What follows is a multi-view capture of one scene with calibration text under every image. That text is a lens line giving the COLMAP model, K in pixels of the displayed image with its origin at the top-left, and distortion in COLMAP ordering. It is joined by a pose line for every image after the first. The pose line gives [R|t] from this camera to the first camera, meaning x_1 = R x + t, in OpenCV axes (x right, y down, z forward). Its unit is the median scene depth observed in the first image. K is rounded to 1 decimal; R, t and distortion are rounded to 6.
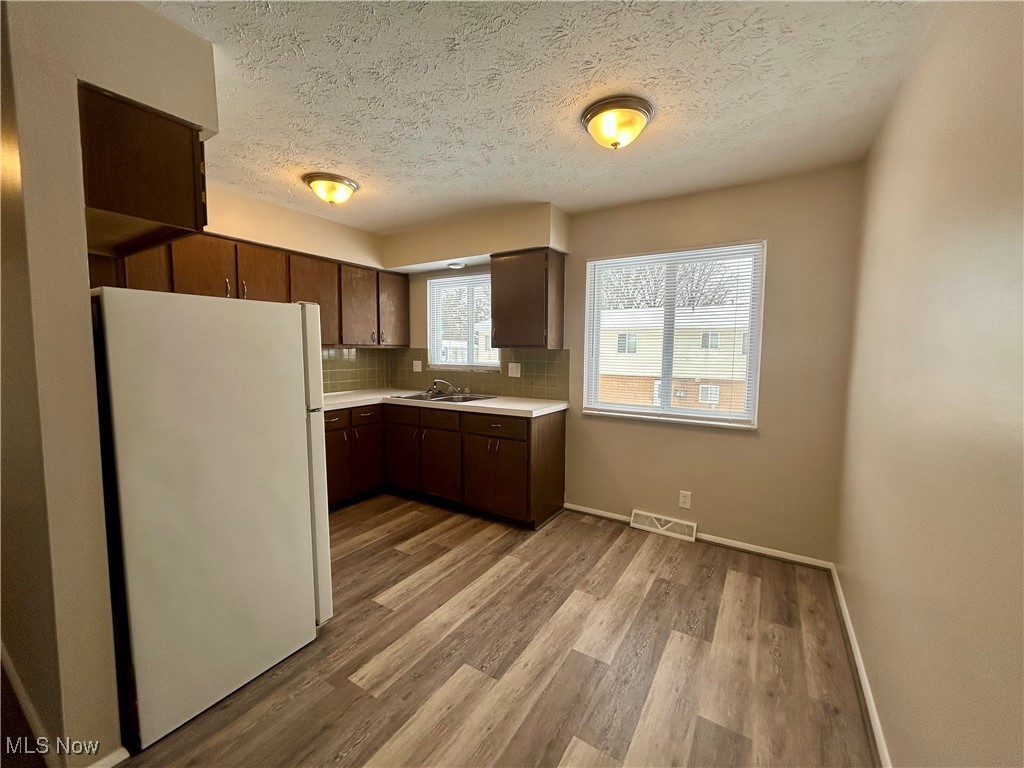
lens RADIAL K [[413.5, 0, 505.2], [0, 413.5, 381.1], [0, 0, 1]] dist [0.009804, -0.000108]
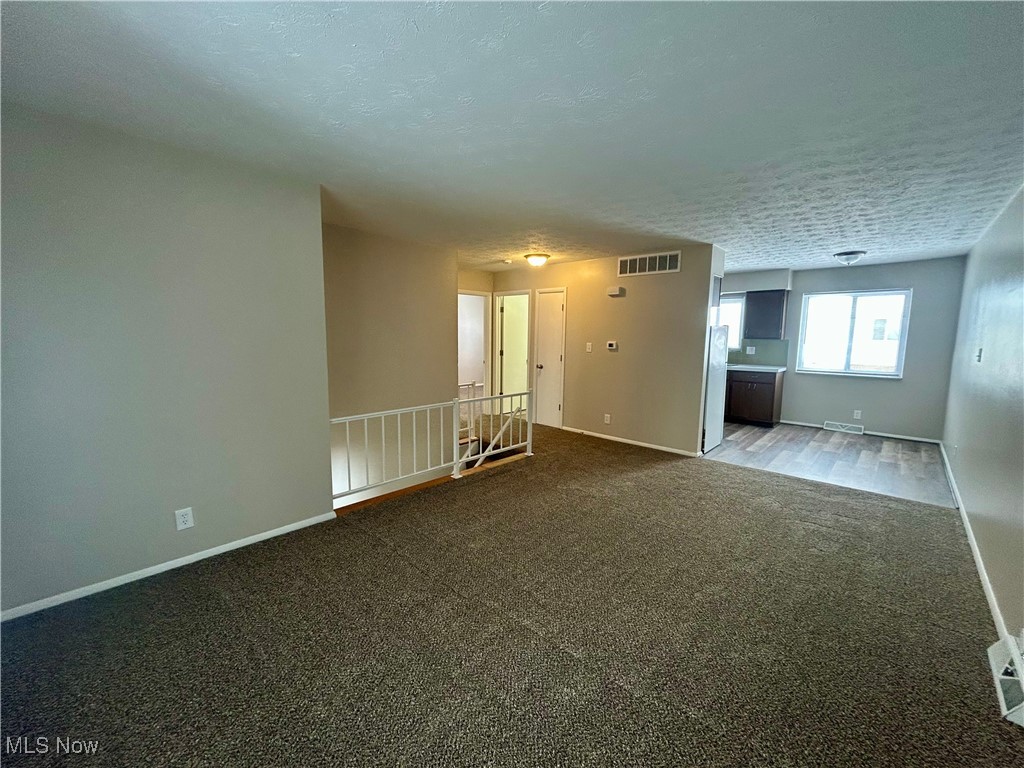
lens RADIAL K [[413.5, 0, 506.6], [0, 413.5, 383.8], [0, 0, 1]] dist [0.009804, -0.000108]
pose [[0.982861, 0.017918, -0.183476, -0.846223], [-0.009618, 0.998894, 0.046029, 0.056189], [0.184097, -0.043476, 0.981946, -1.254907]]
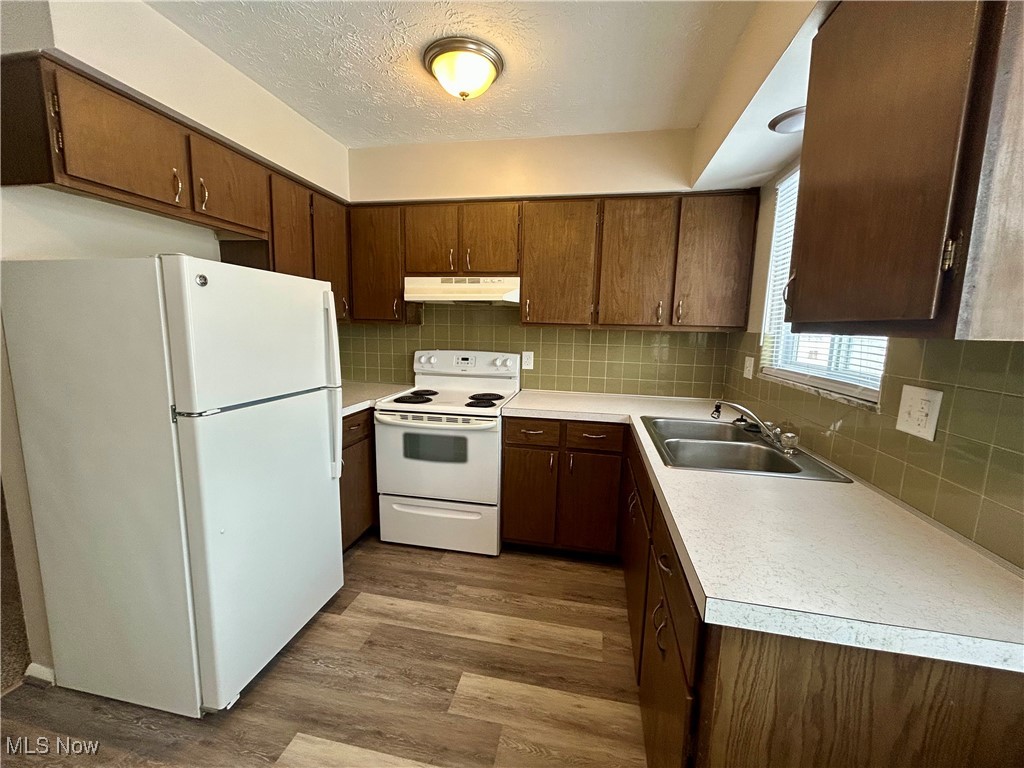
lens RADIAL K [[413.5, 0, 509.4], [0, 413.5, 382.5], [0, 0, 1]] dist [0.009804, -0.000108]
pose [[0.367047, 0.128365, -0.921303, 0.212833], [-0.092107, 0.990581, 0.101322, -0.058777], [0.925631, 0.047669, 0.375413, 0.730687]]
